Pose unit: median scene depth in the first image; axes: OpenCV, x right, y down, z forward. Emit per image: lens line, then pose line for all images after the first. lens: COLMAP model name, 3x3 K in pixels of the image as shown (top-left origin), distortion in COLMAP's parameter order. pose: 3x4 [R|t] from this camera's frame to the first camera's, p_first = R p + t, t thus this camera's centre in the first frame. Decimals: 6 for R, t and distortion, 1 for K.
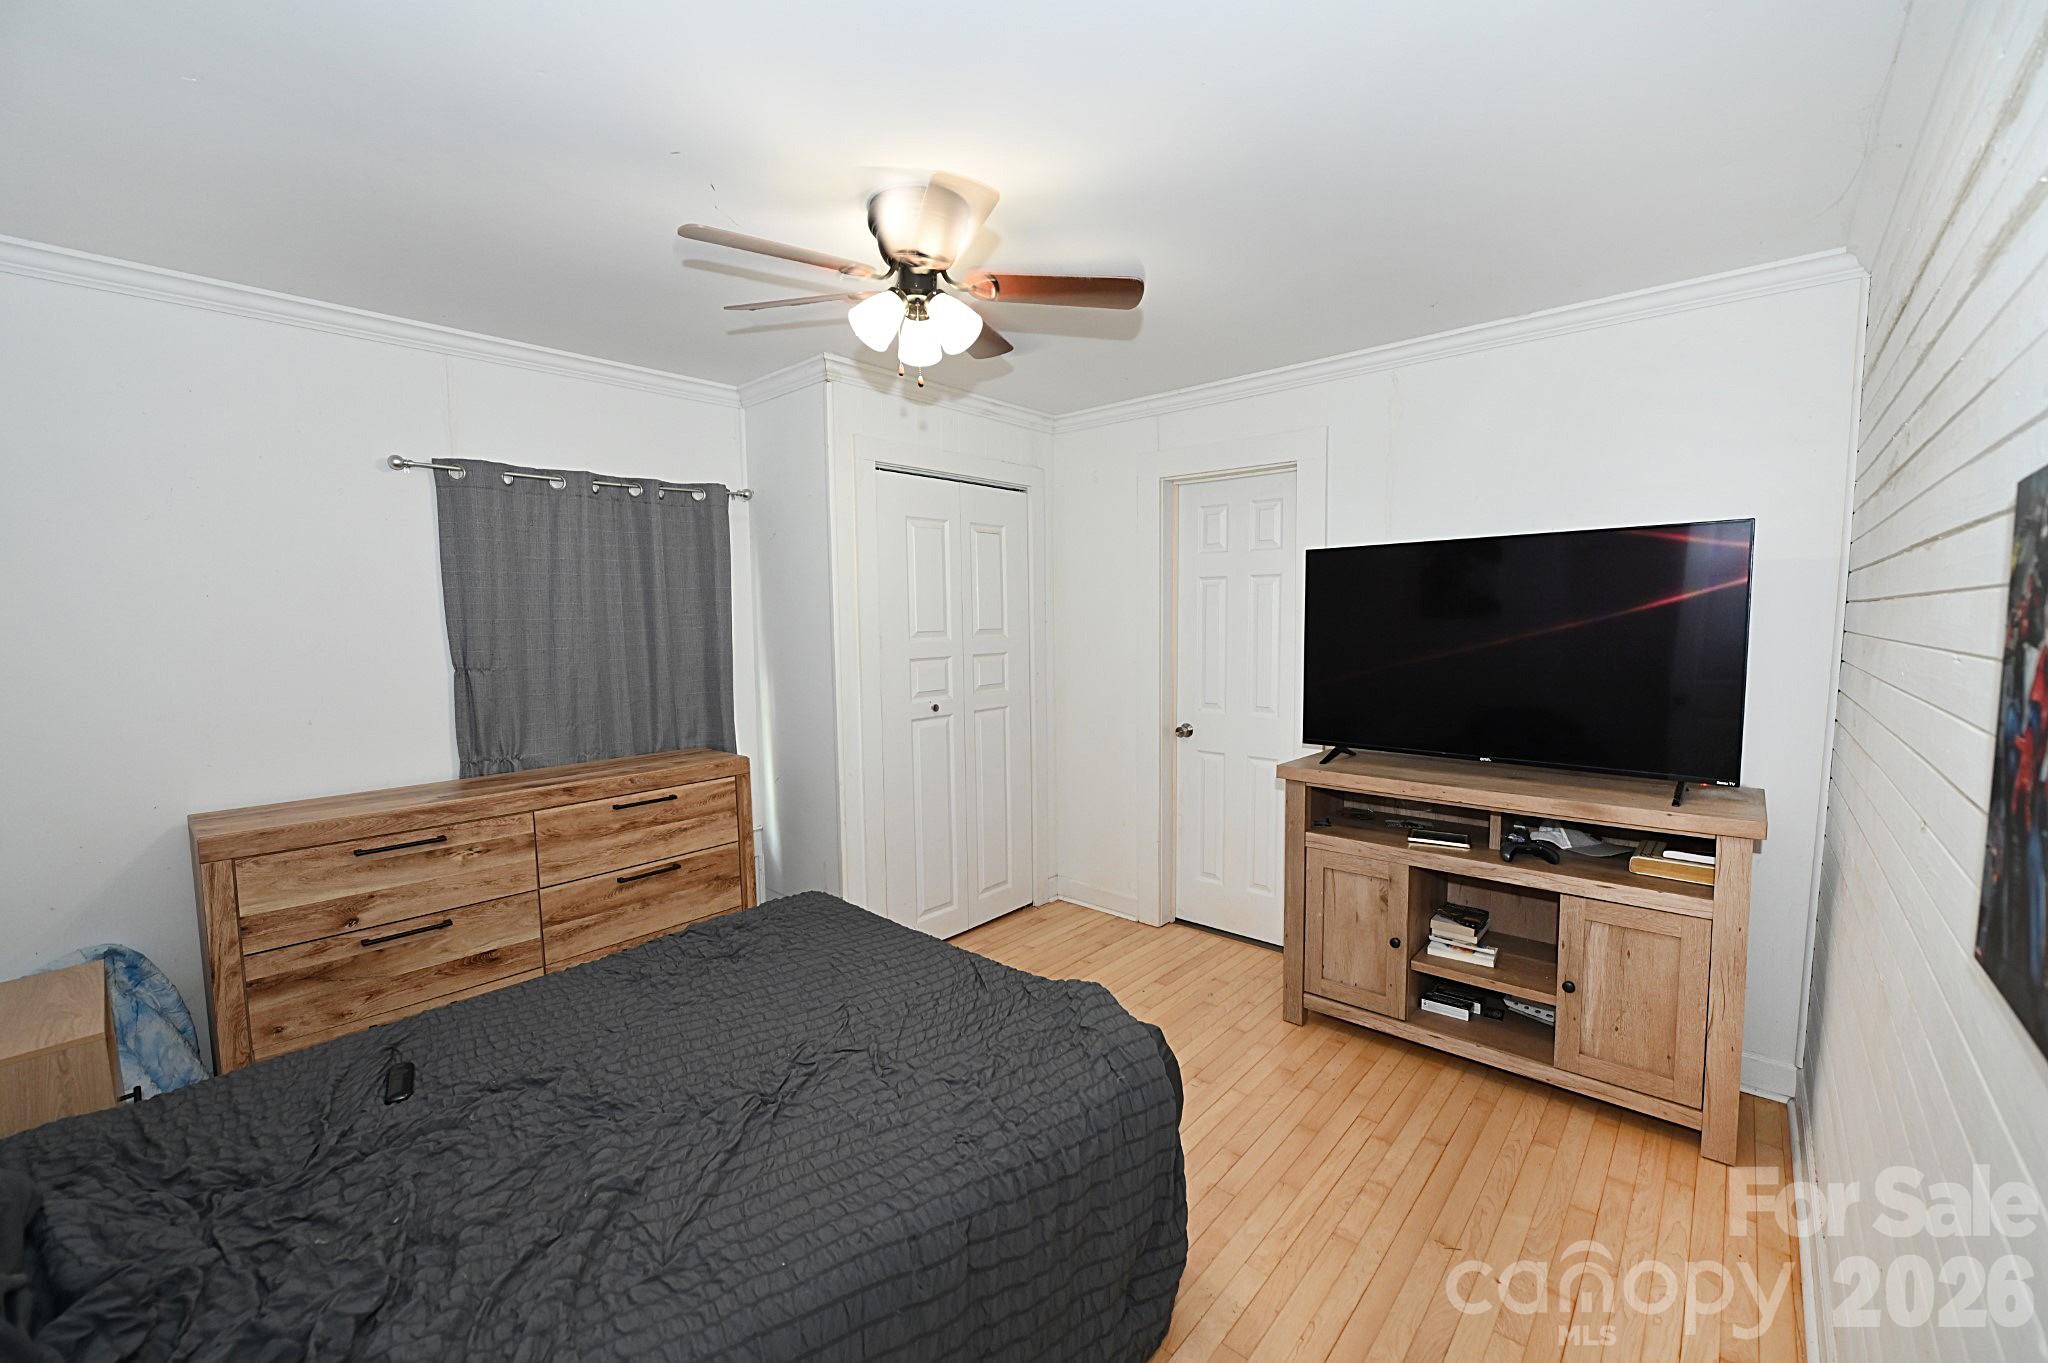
lens RADIAL K [[804.8, 0, 1024.9], [0, 804.8, 683.9], [0, 0, 1]] dist [-0.009933, -0.000240]
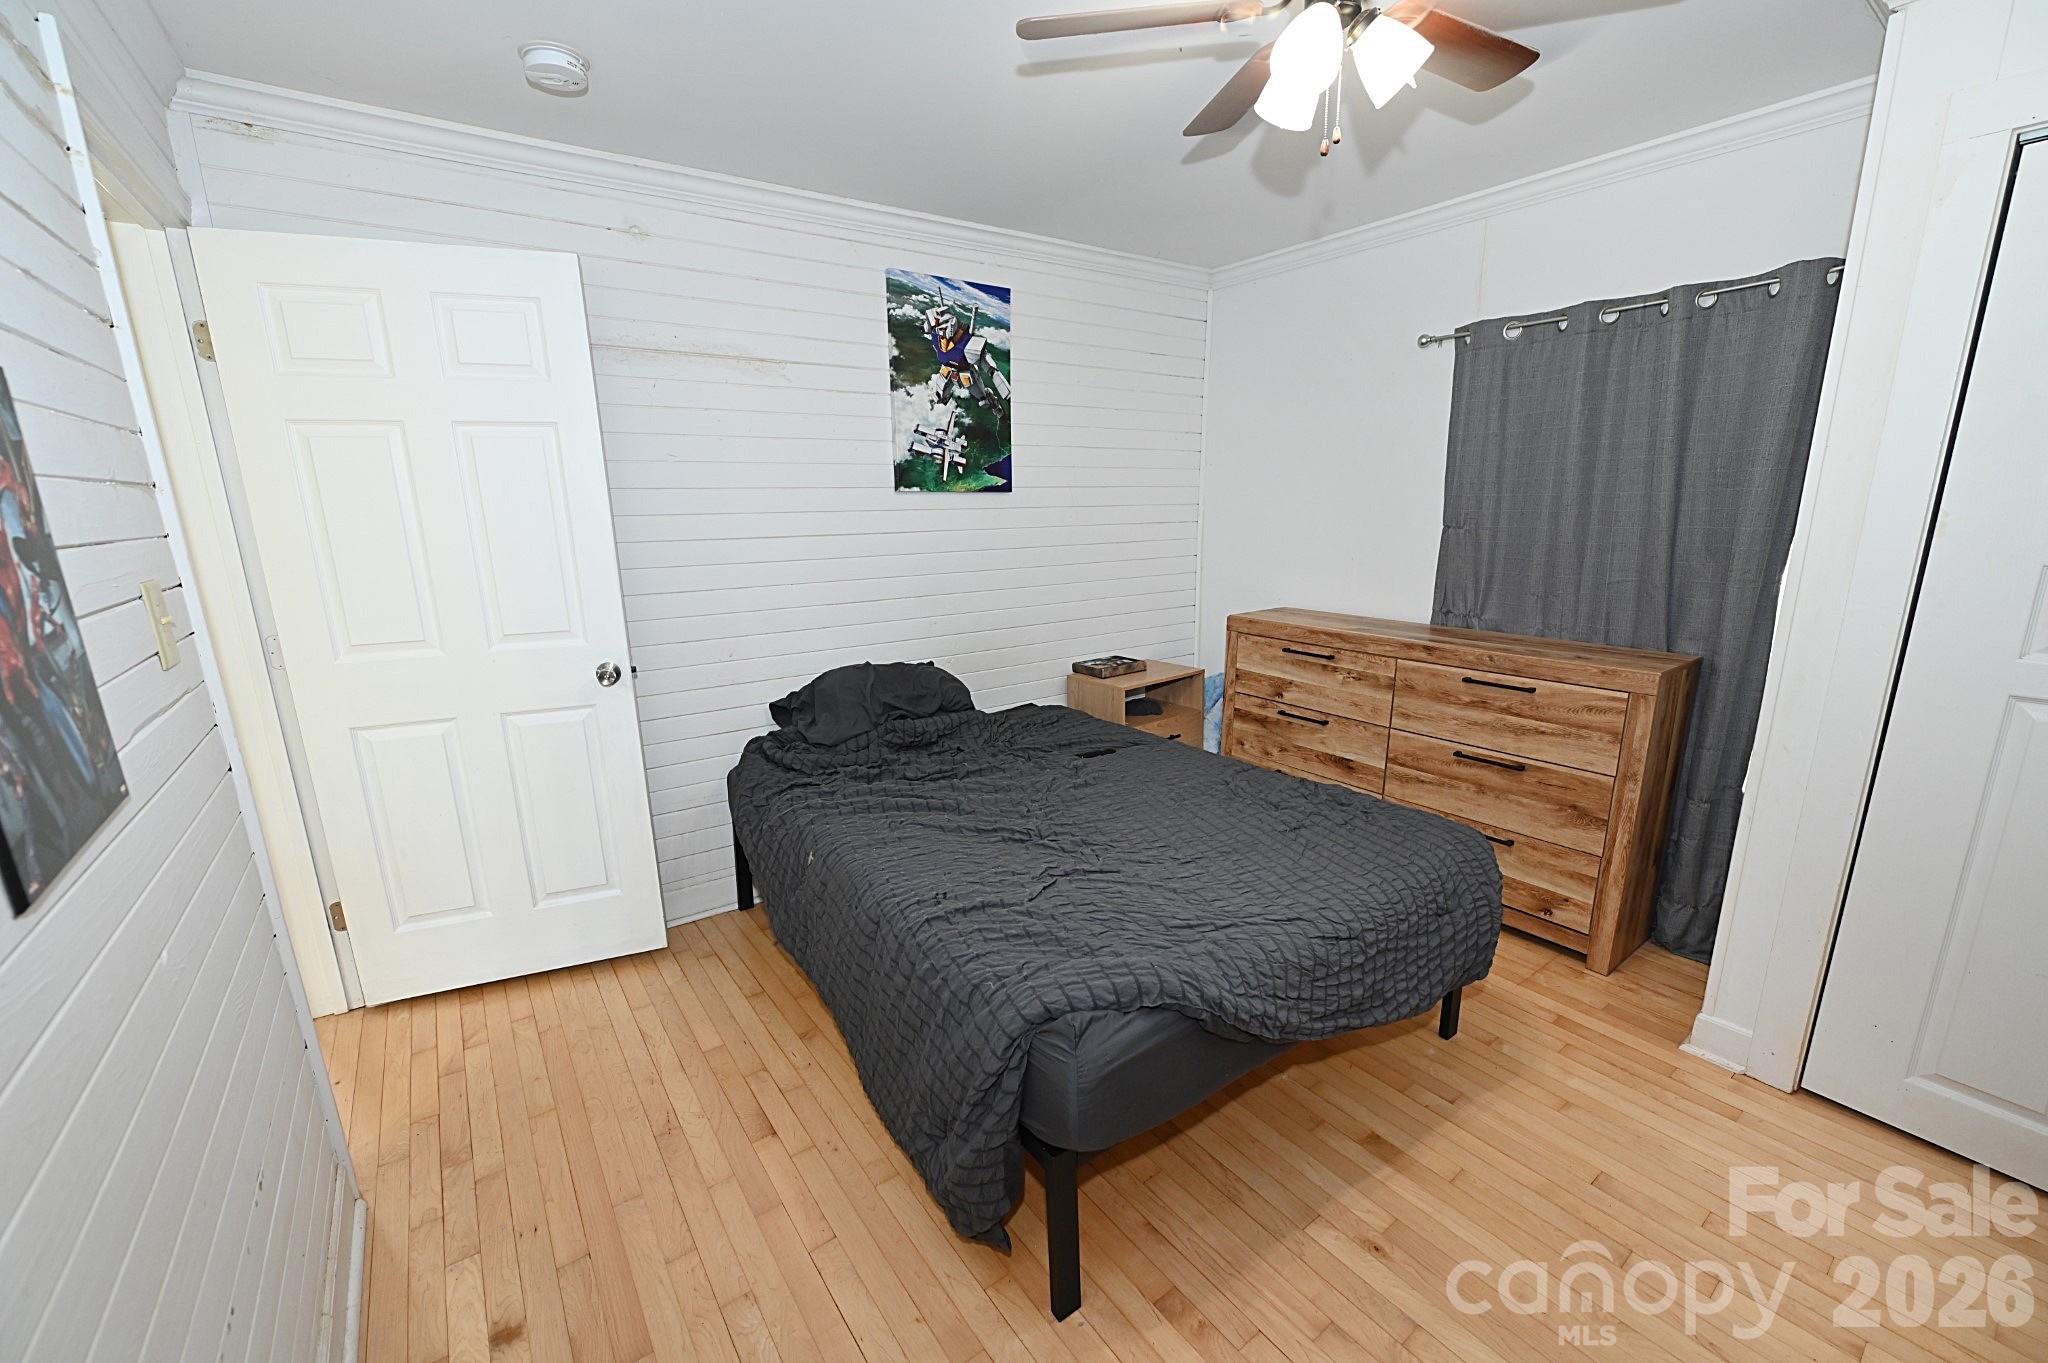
lens RADIAL K [[810.0, 0, 1023.8], [0, 810.0, 683.7], [0, 0, 1]] dist [-0.010245, -0.000559]
pose [[-0.203095, 0.237248, -0.949982, 0.547935], [-0.064108, 0.964899, 0.254678, -0.057465], [0.977058, 0.112625, -0.180757, 0.687841]]
